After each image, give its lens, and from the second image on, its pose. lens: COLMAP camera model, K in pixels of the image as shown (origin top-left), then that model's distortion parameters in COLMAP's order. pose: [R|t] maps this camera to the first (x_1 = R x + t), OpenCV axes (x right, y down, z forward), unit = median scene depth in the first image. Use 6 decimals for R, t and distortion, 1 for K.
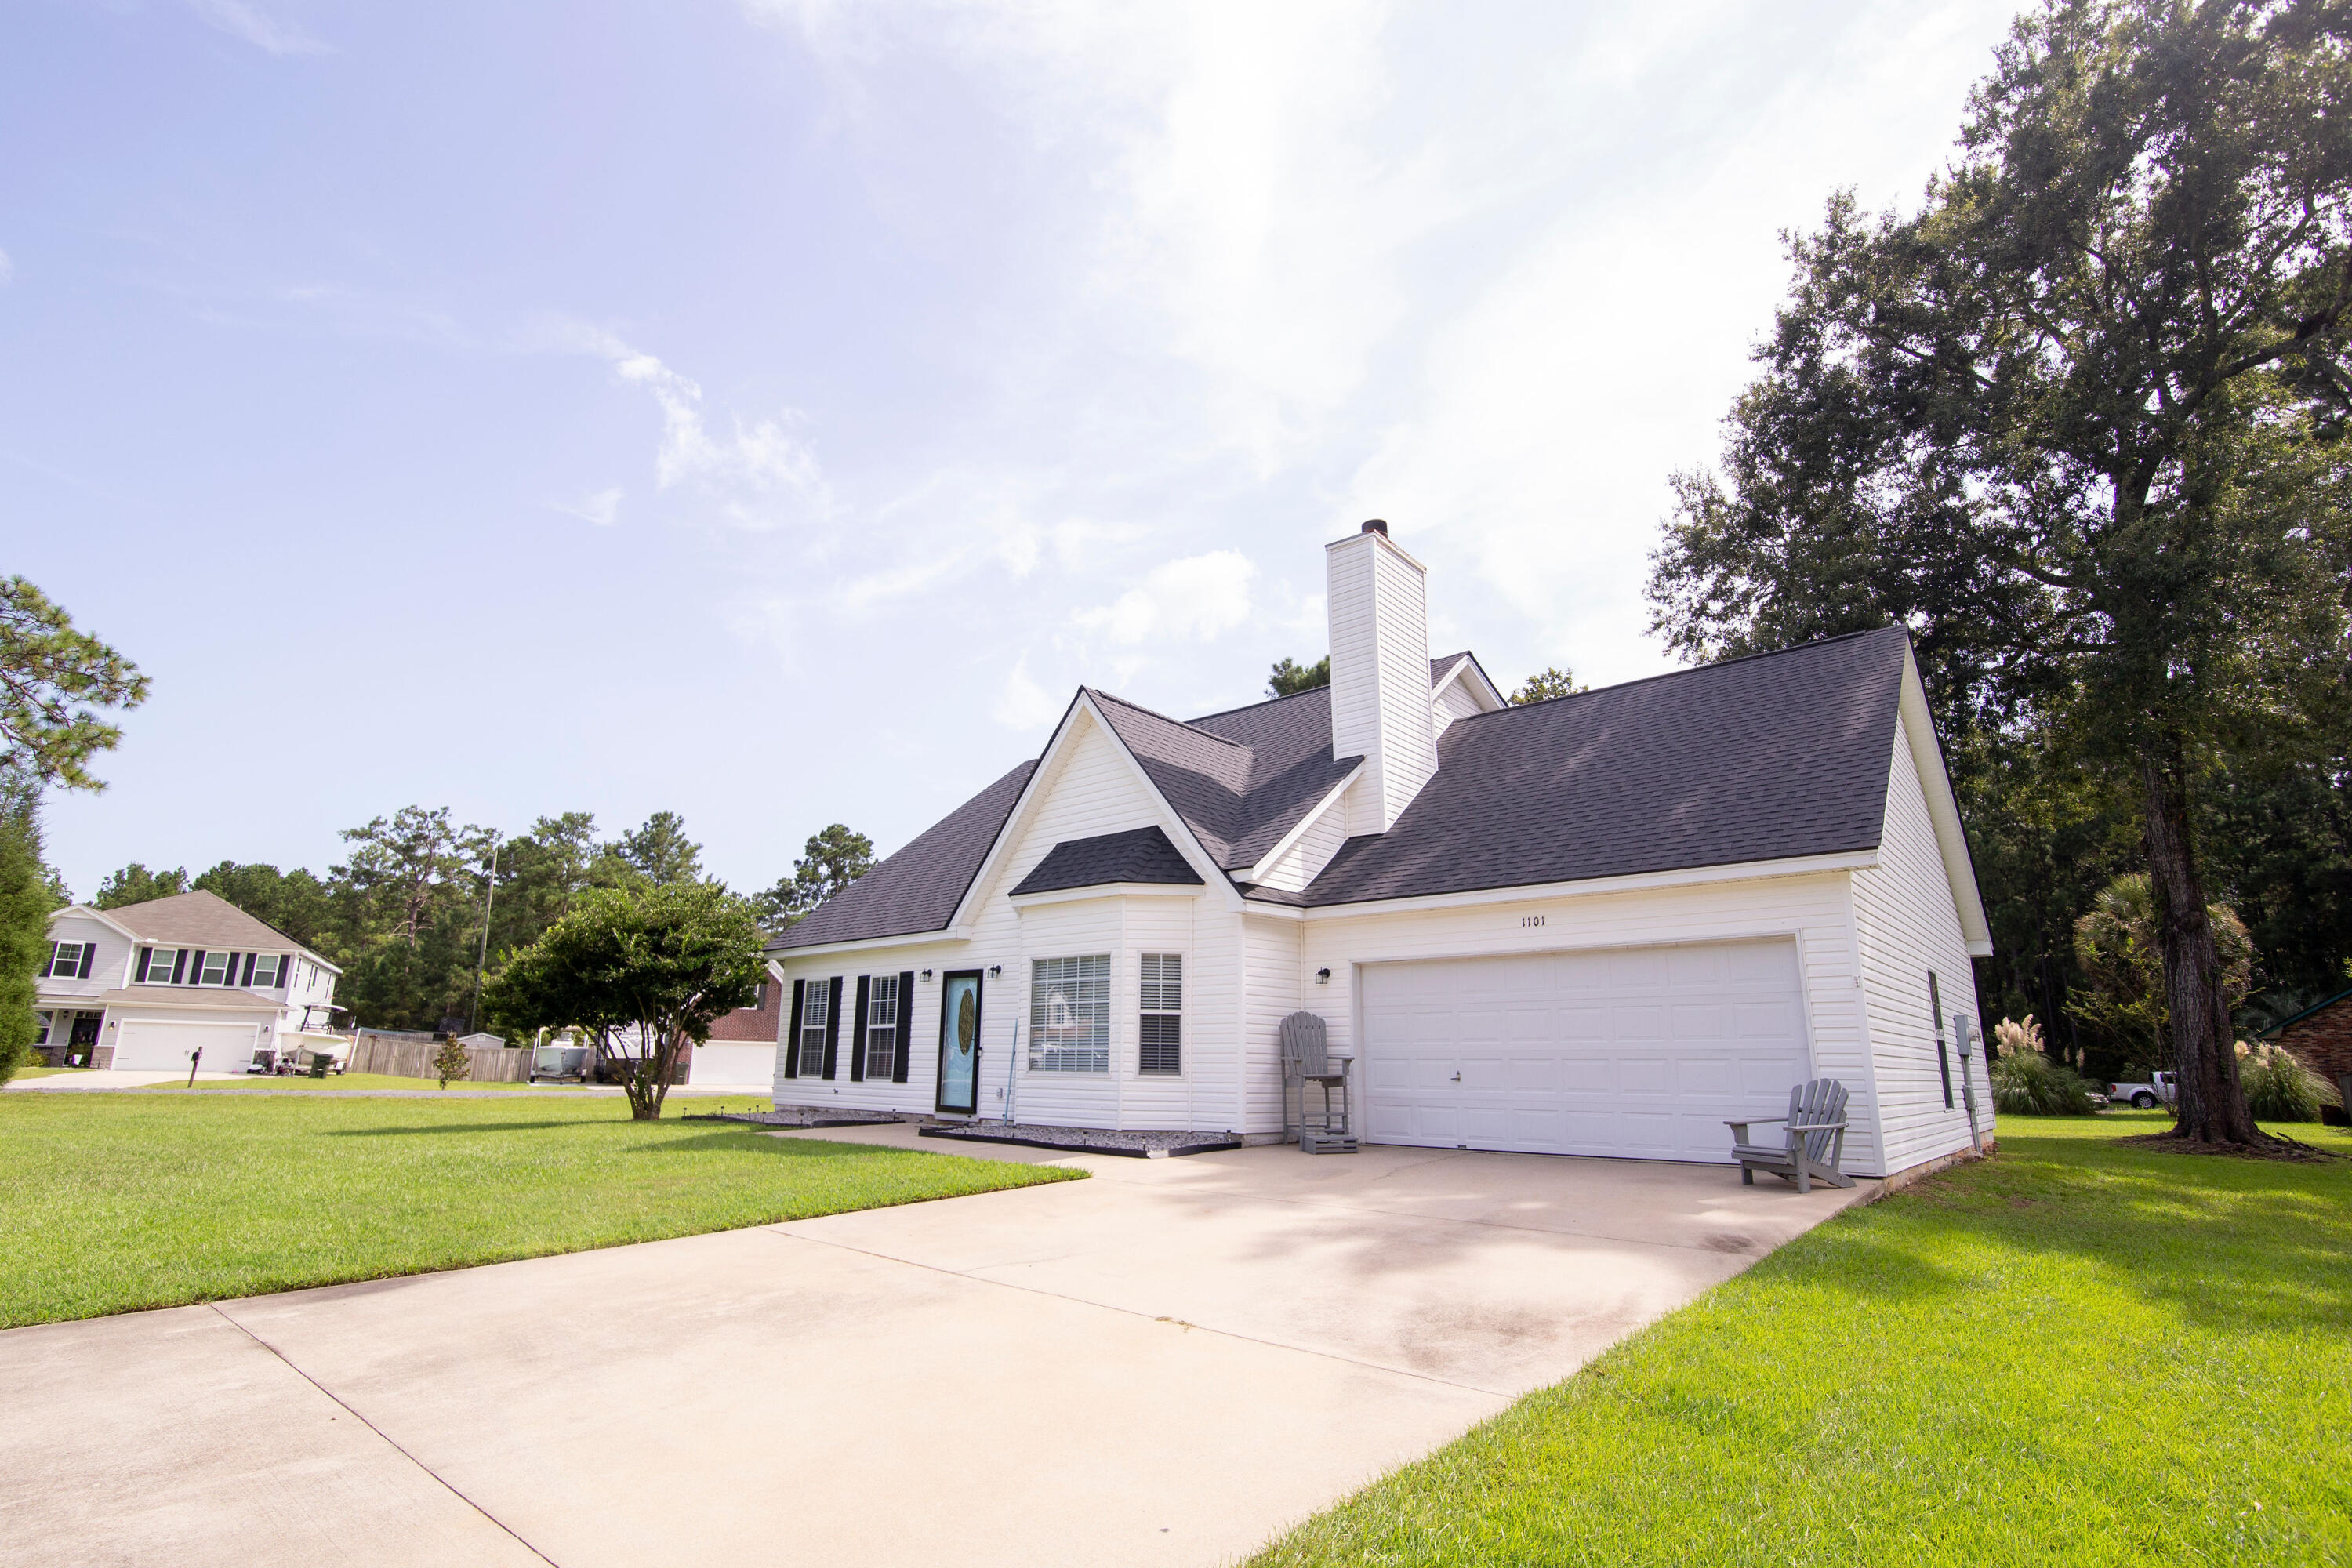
lens RADIAL K [[1076.3, 0, 1176.5], [0, 1076.3, 743.1], [0, 0, 1]] dist [-0.001630, -0.000136]
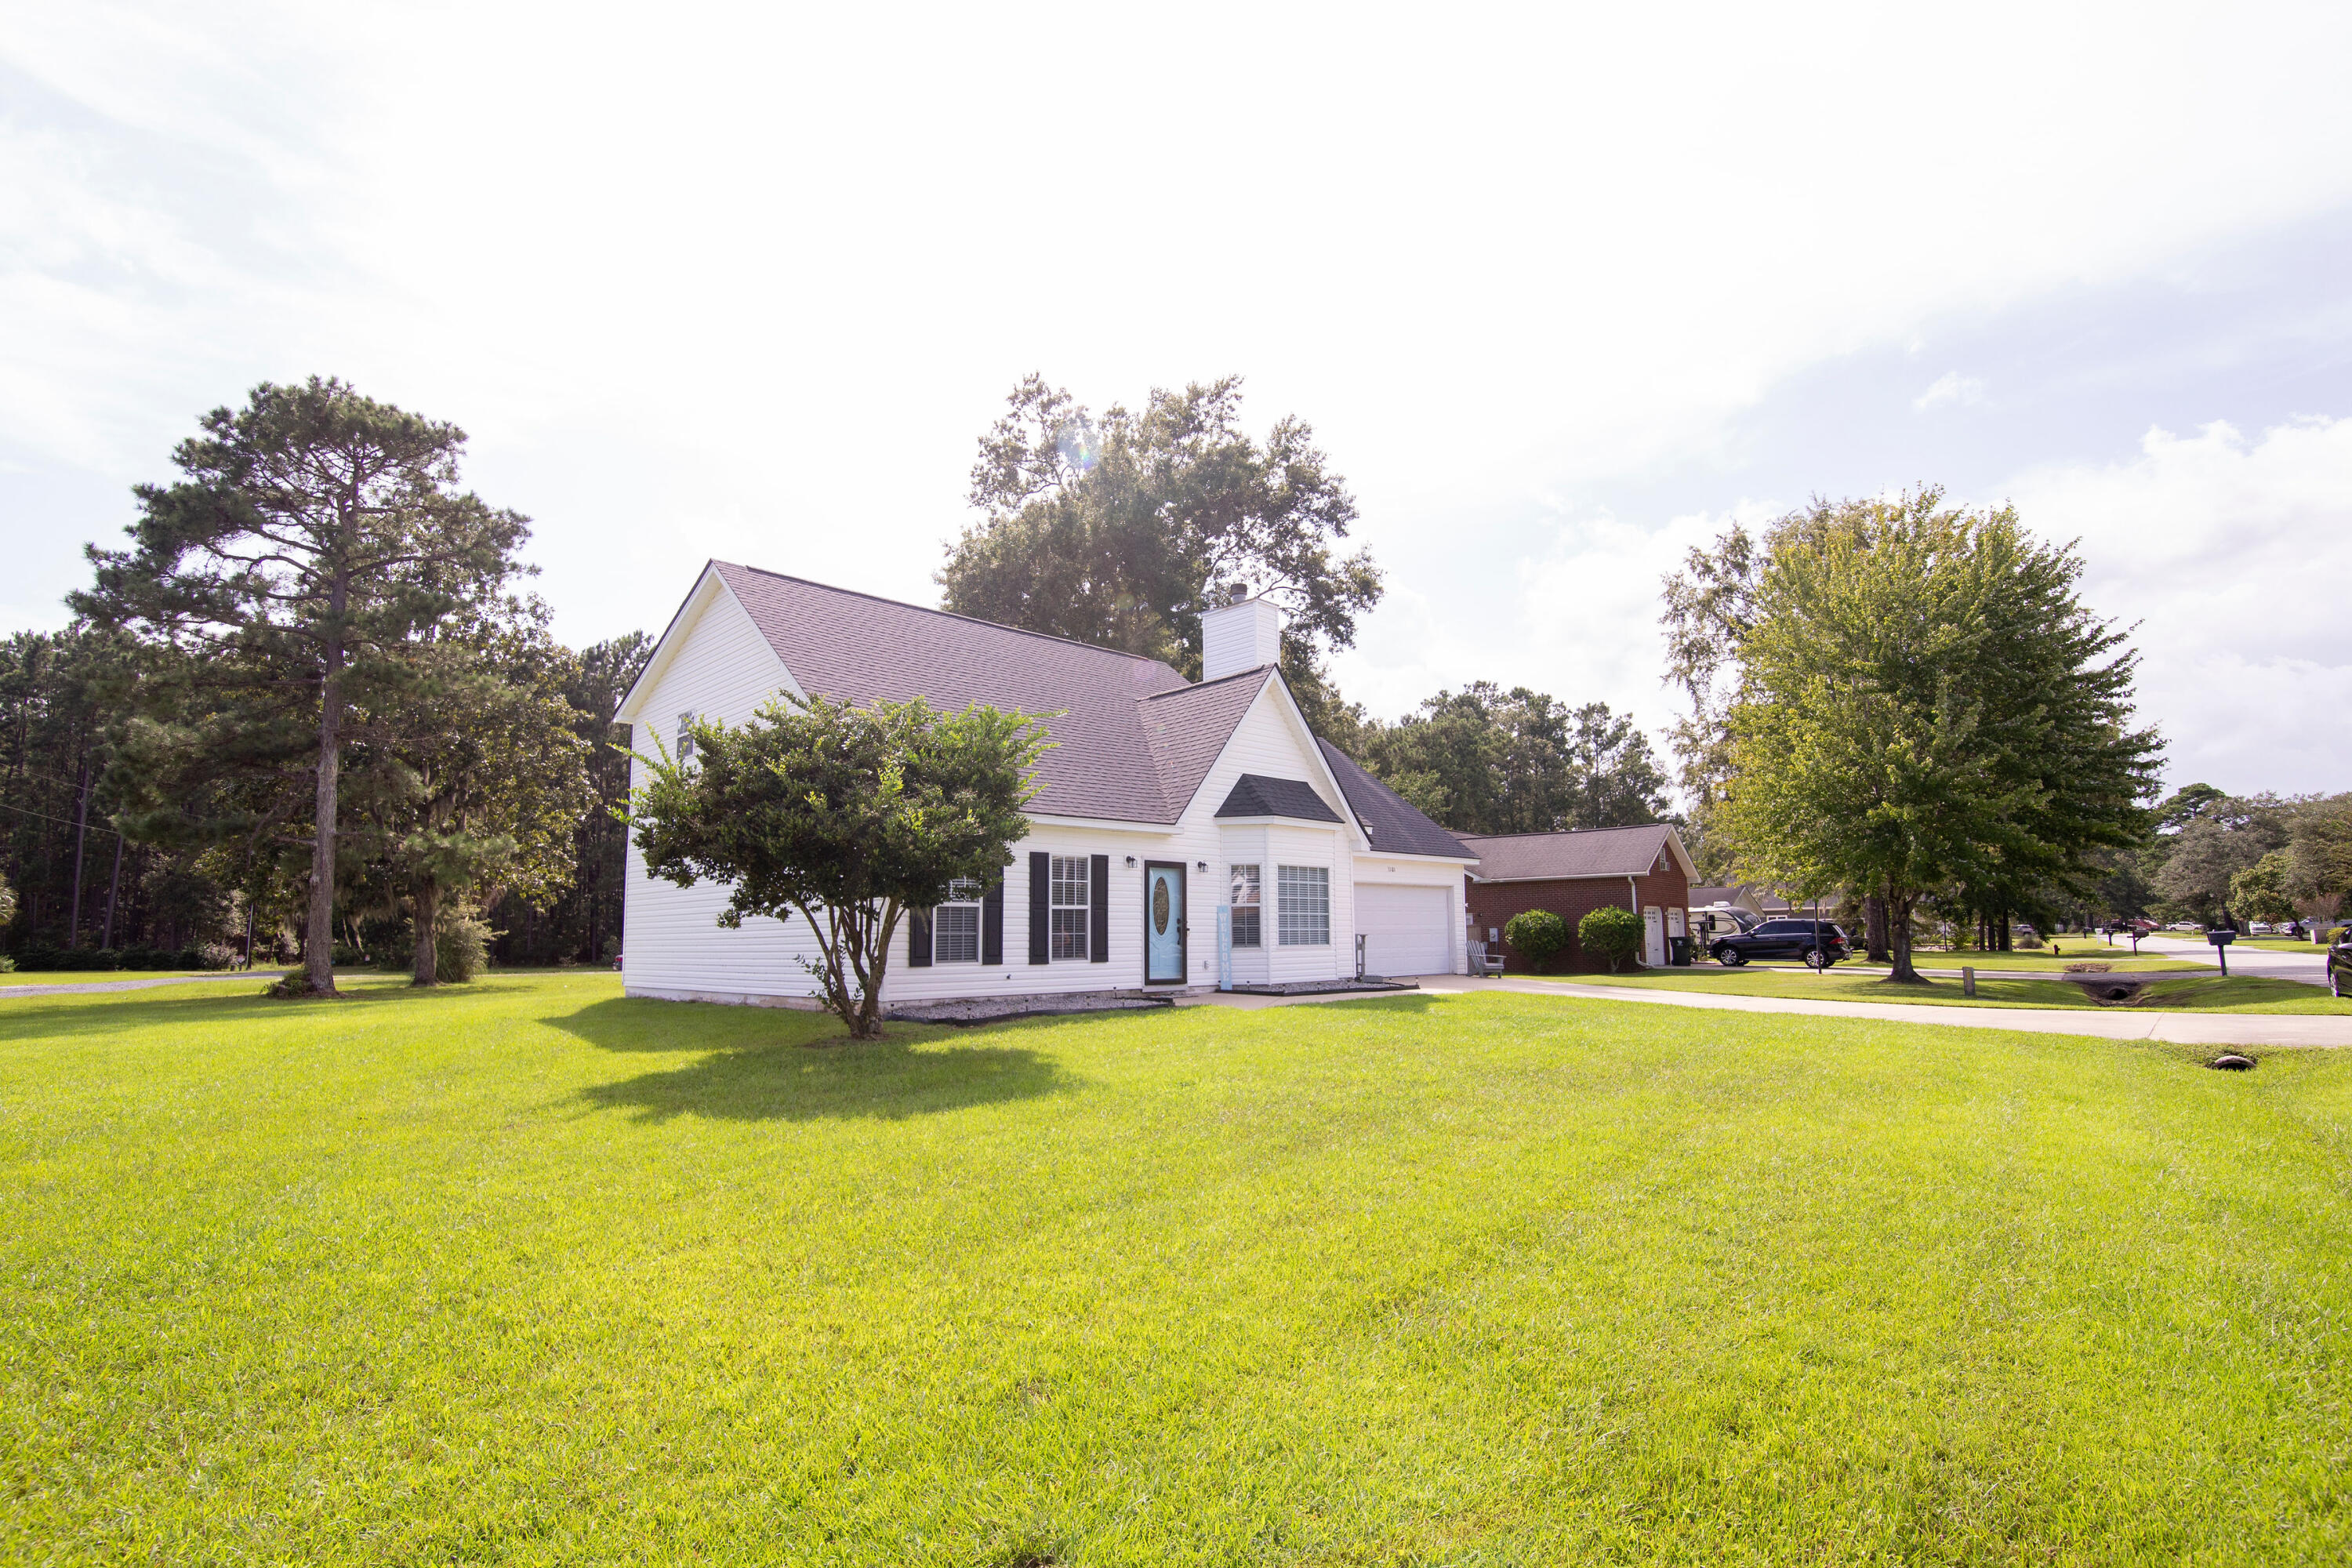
lens RADIAL K [[1089.1, 0, 1166.2], [0, 1089.1, 788.3], [0, 0, 1]] dist [-0.017389, -0.000374]
pose [[0.093587, 0.124339, 0.987816, -1.375442], [-0.273981, 0.957080, -0.094513, 0.254935], [-0.957171, -0.261798, 0.123637, 0.915815]]
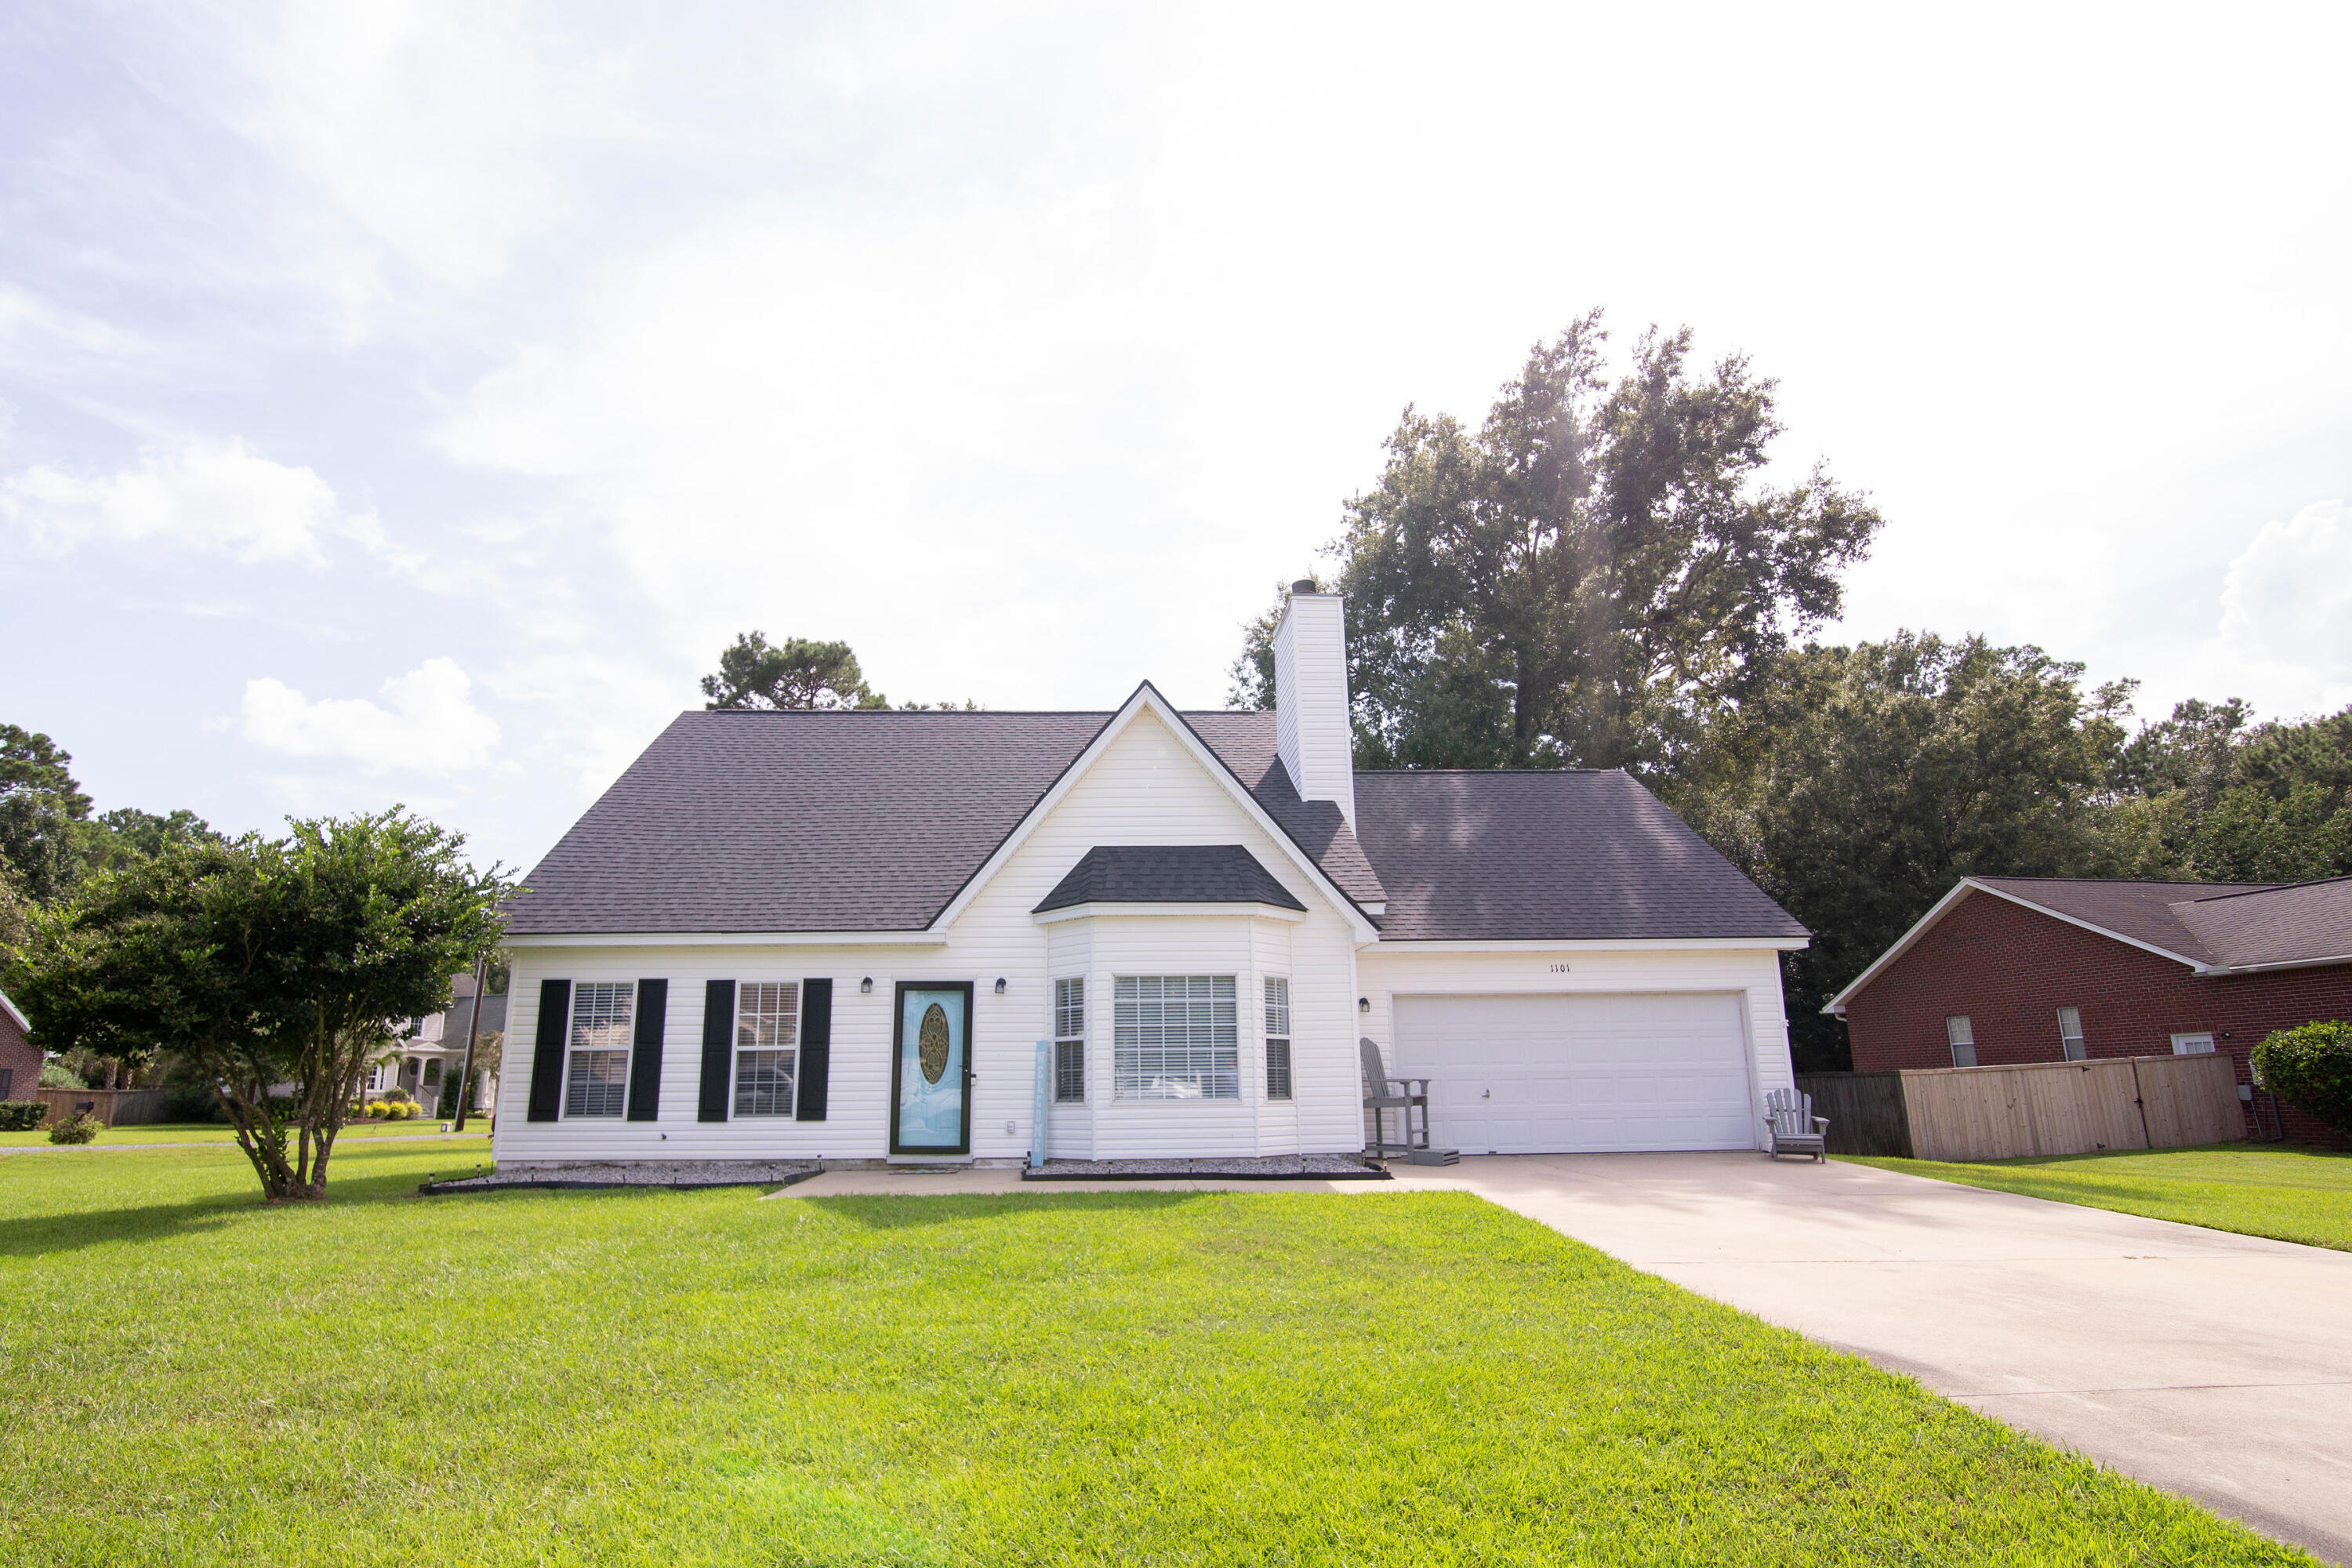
lens RADIAL K [[1141.3, 0, 1149.1], [0, 1141.3, 797.2], [0, 0, 1]] dist [-0.019461, -0.000502]
pose [[0.737896, 0.152878, 0.657372, -0.696340], [-0.175968, 0.983898, -0.031291, 0.074619], [-0.651571, -0.092587, 0.752916, 0.265119]]
